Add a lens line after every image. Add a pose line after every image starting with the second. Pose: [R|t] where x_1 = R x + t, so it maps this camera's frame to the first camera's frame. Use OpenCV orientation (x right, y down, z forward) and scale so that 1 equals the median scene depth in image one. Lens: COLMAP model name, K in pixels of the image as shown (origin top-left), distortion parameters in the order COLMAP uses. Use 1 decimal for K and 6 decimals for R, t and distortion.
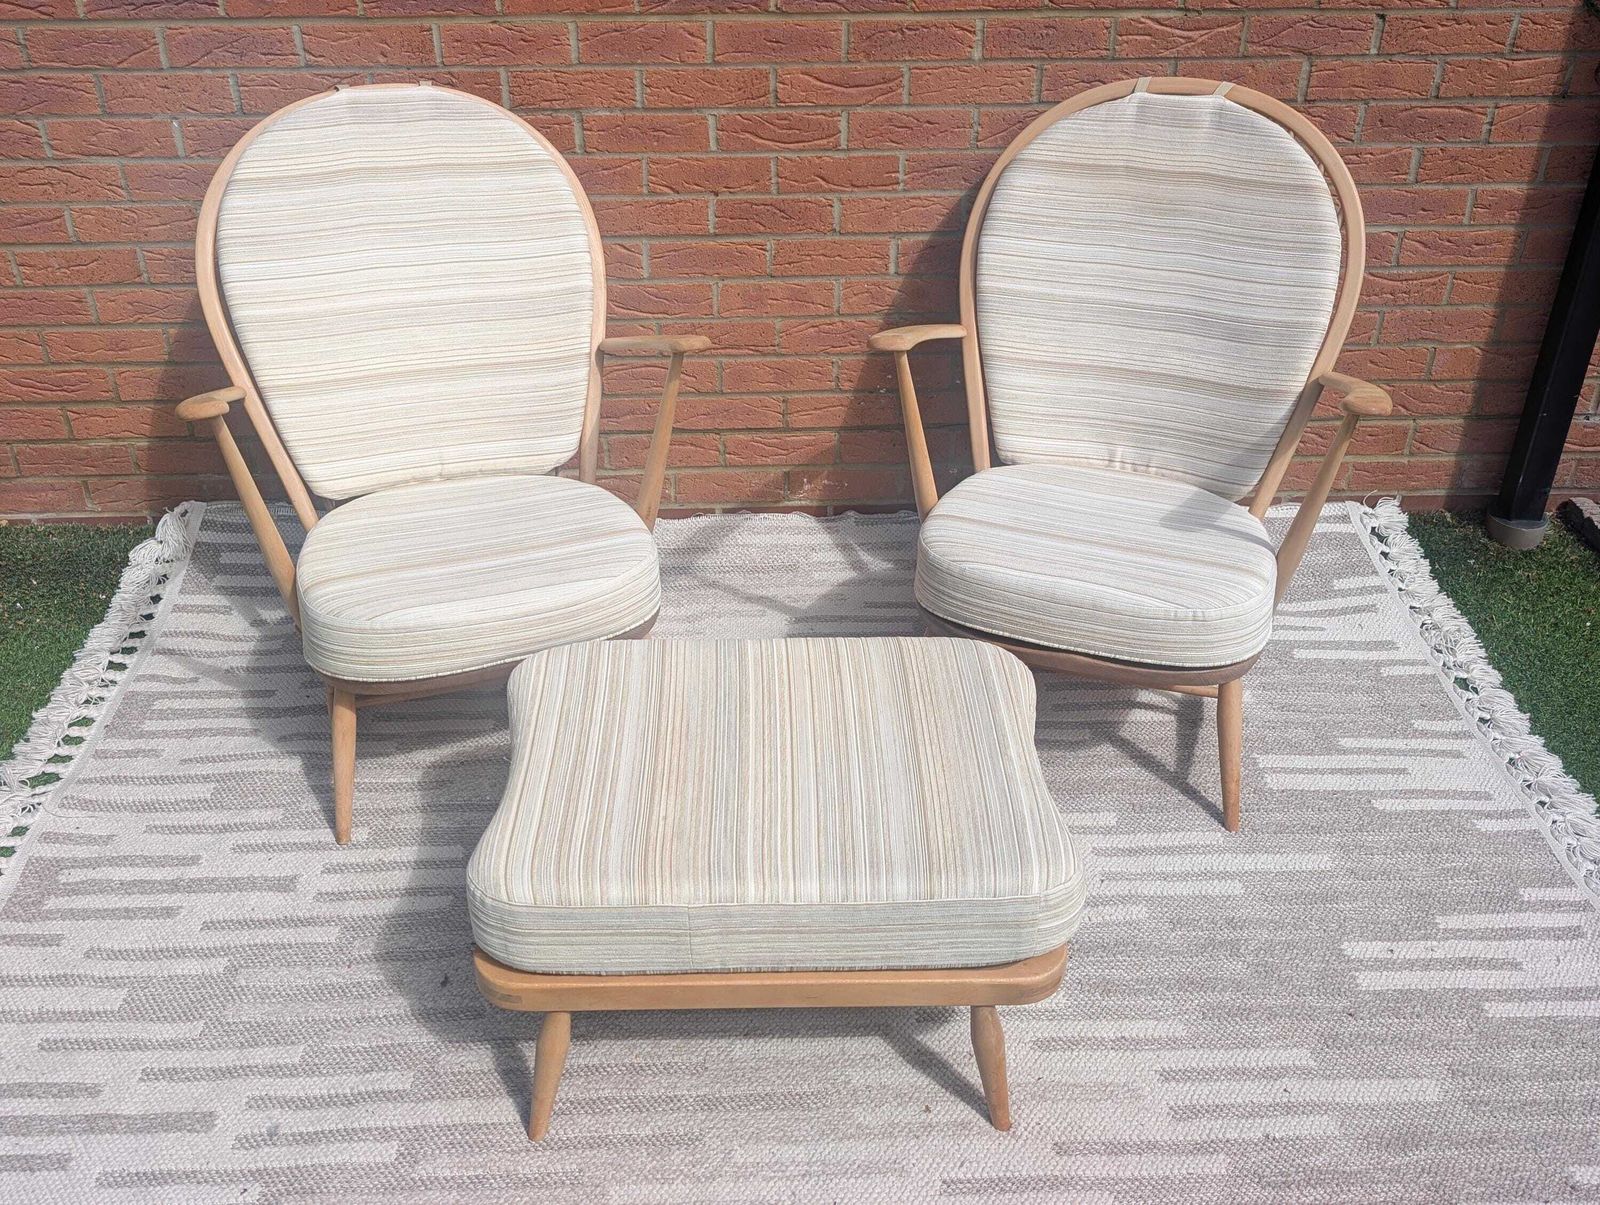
lens RADIAL K [[1476.6, 0, 776.6], [0, 1476.6, 588.4], [0, 0, 1]] dist [0.005339, 0.000000]
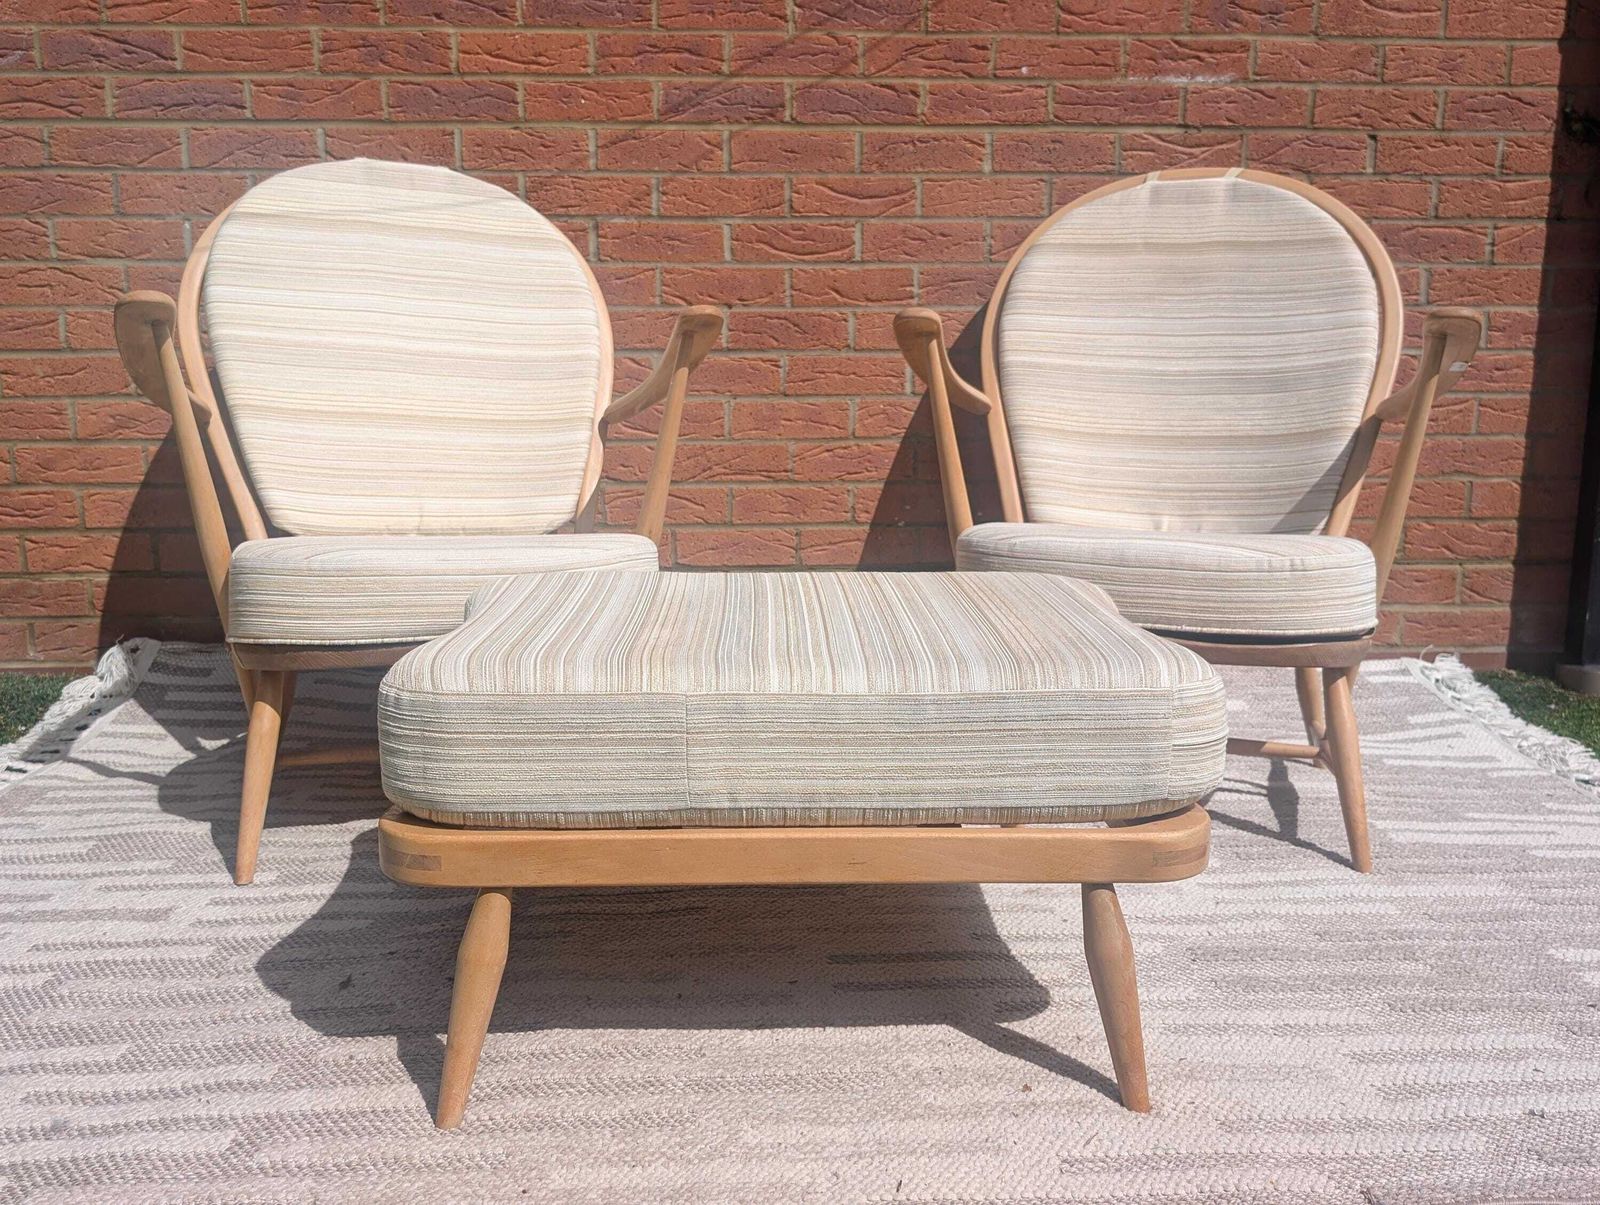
lens RADIAL K [[1356.5, 0, 801.9], [0, 1356.5, 612.1], [0, 0, 1]] dist [0.012278, -0.015975]
pose [[0.999775, 0.003723, 0.020898, -0.011197], [0.004318, 0.928241, -0.371955, 0.273956], [-0.020783, 0.371961, 0.928016, 0.242450]]
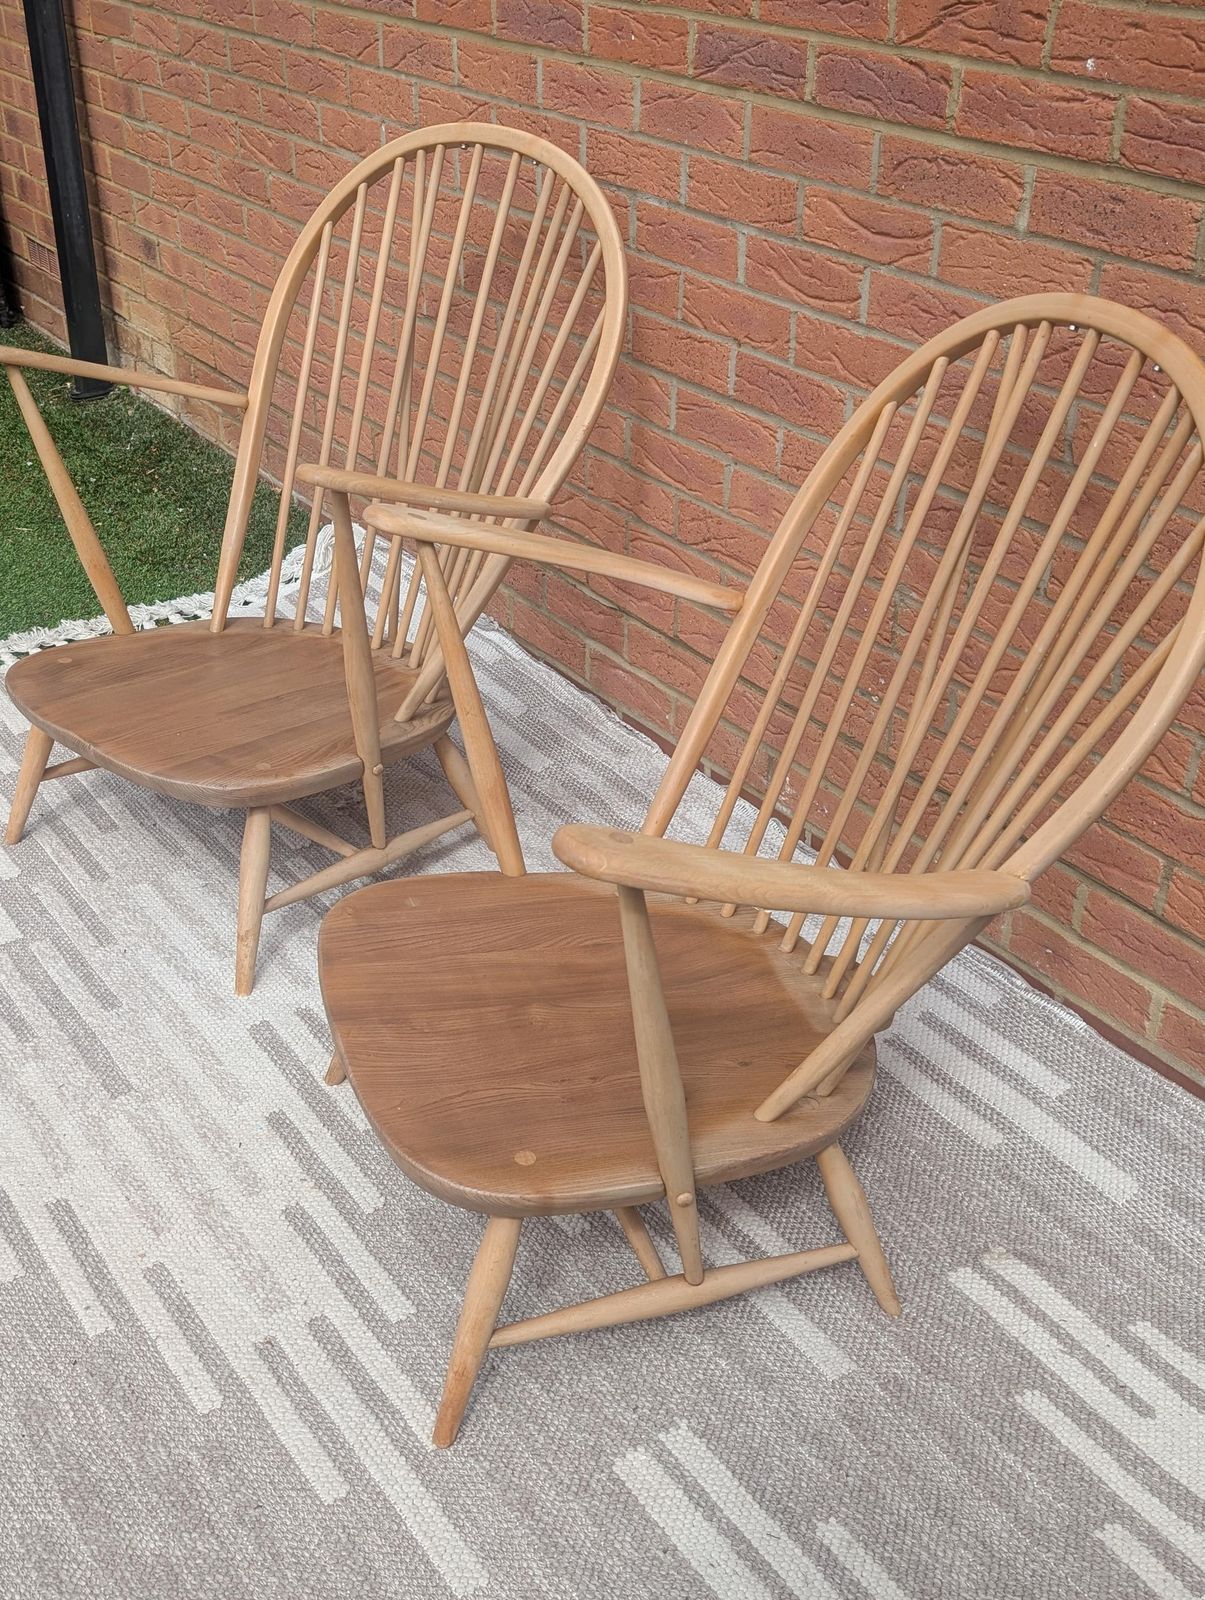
lens RADIAL K [[1719.4, 0, 616.2], [0, 1719.4, 802.8], [0, 0, 1]] dist [-0.002297, 0.000000]
pose [[0.572007, 0.432437, -0.696998, 0.643290], [-0.460841, 0.872377, 0.163048, -0.187820], [0.678552, 0.227941, 0.698291, 0.436786]]
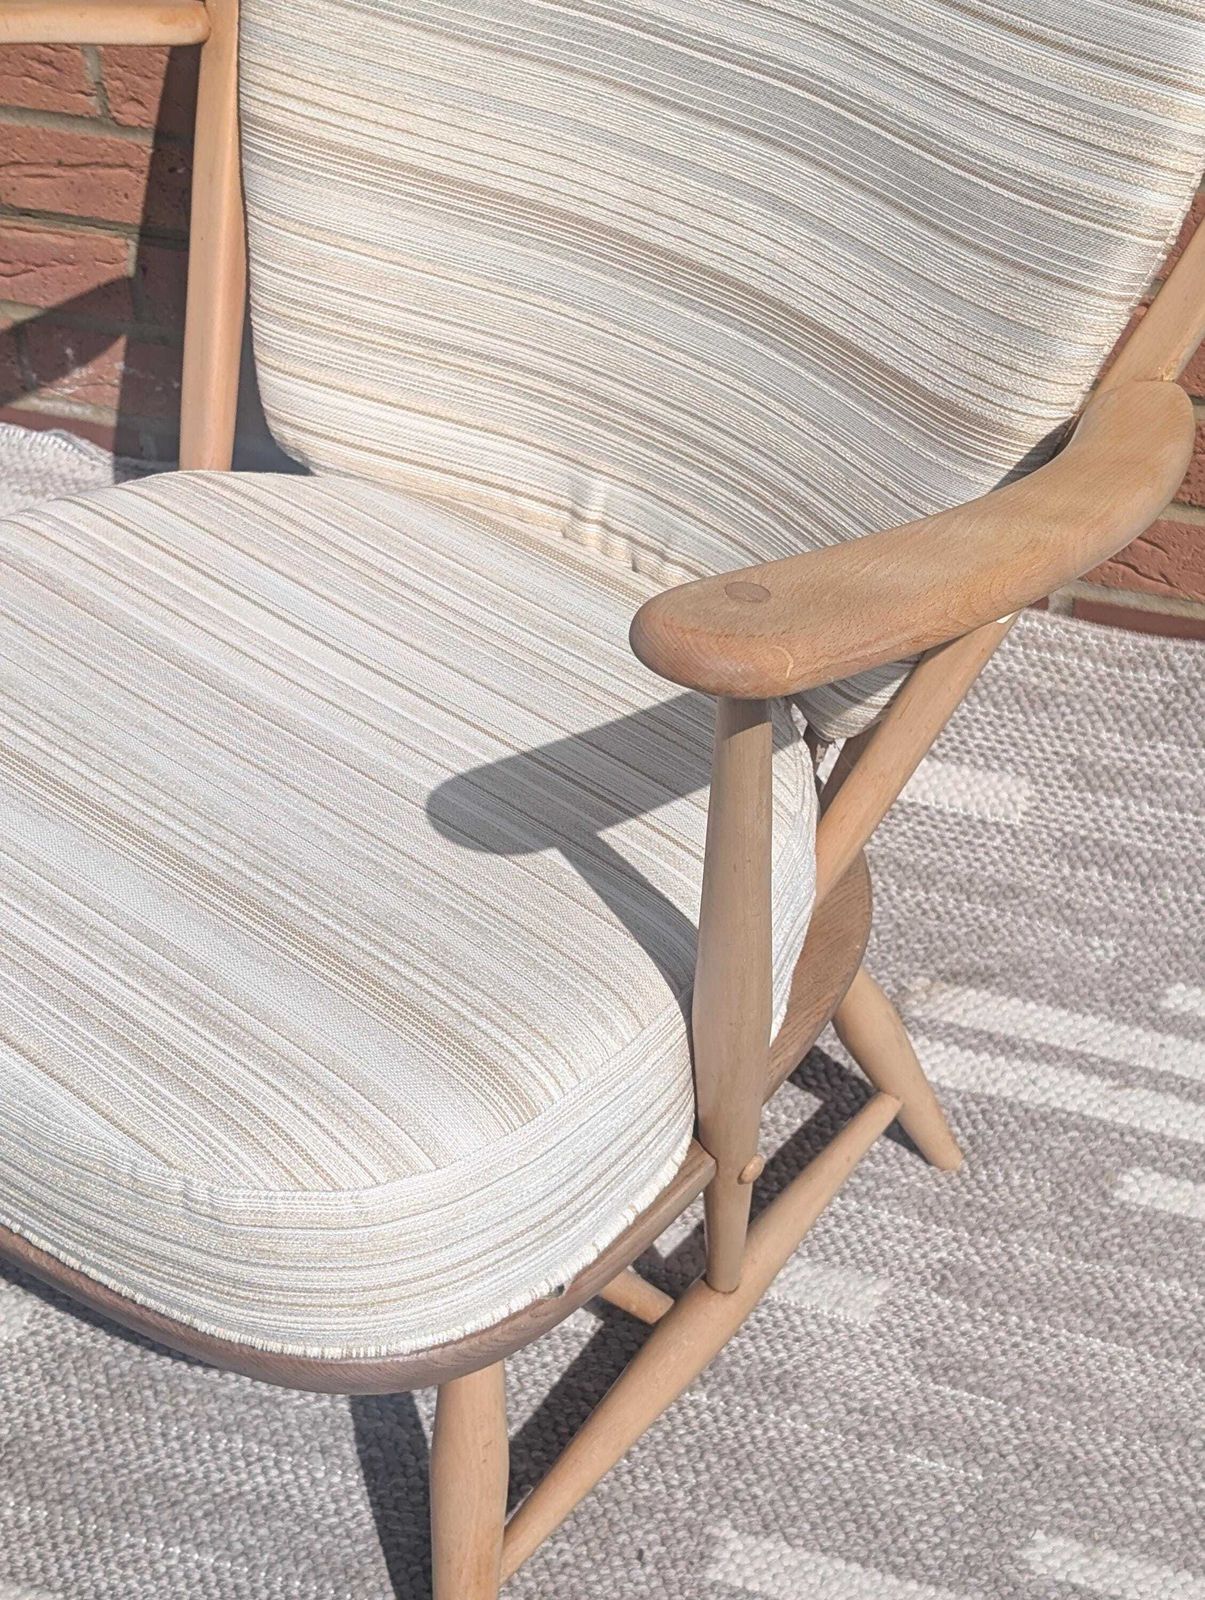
lens RADIAL K [[2782.0, 0, 659.1], [0, 2782.0, 811.4], [0, 0, 1]] dist [0.021286, 0.000000]
pose [[0.952118, 0.211578, -0.220694, 0.392015], [-0.167607, 0.964939, 0.201992, -0.149630], [0.255693, -0.155330, 0.954198, 0.425935]]
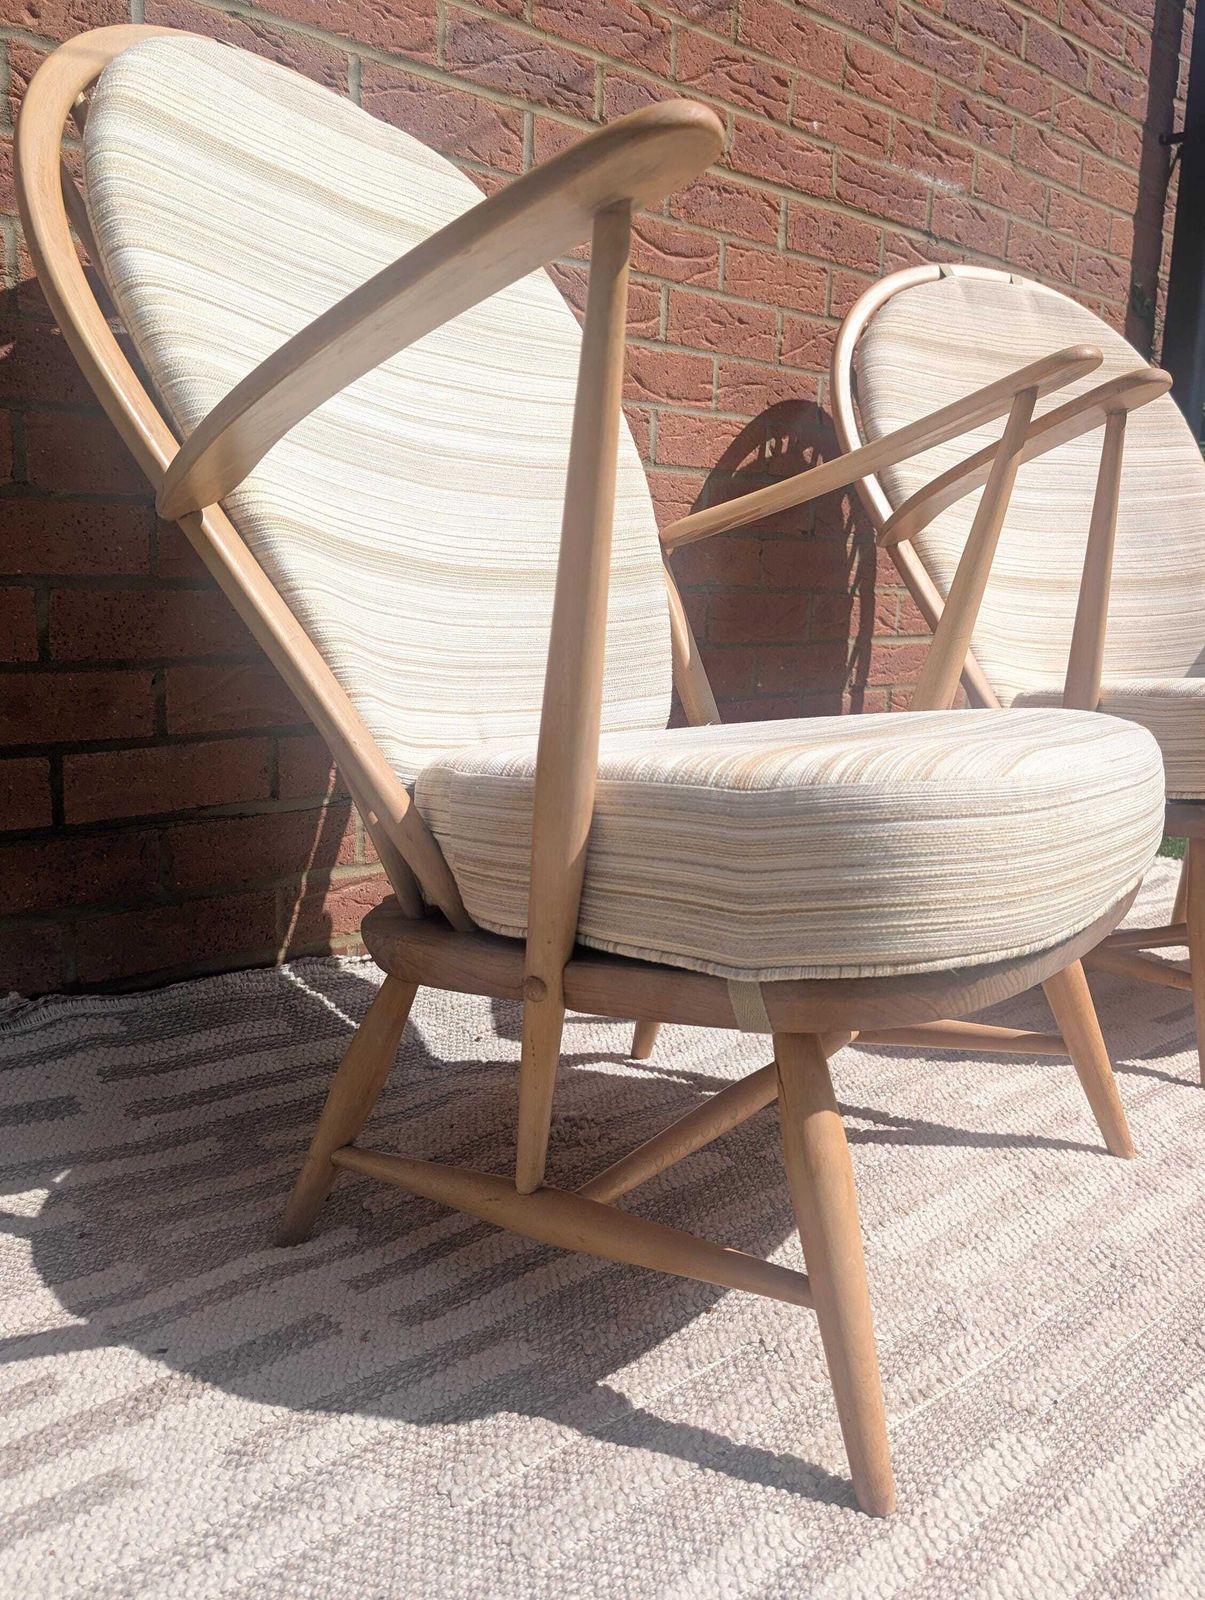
lens RADIAL K [[1356.5, 0, 623.3], [0, 1356.5, 816.0], [0, 0, 1]] dist [0.012278, -0.015975]
pose [[0.730276, -0.095592, 0.676431, -0.455673], [0.337465, 0.911396, -0.235530, 0.068695], [-0.593982, 0.400274, 0.697830, 0.658449]]
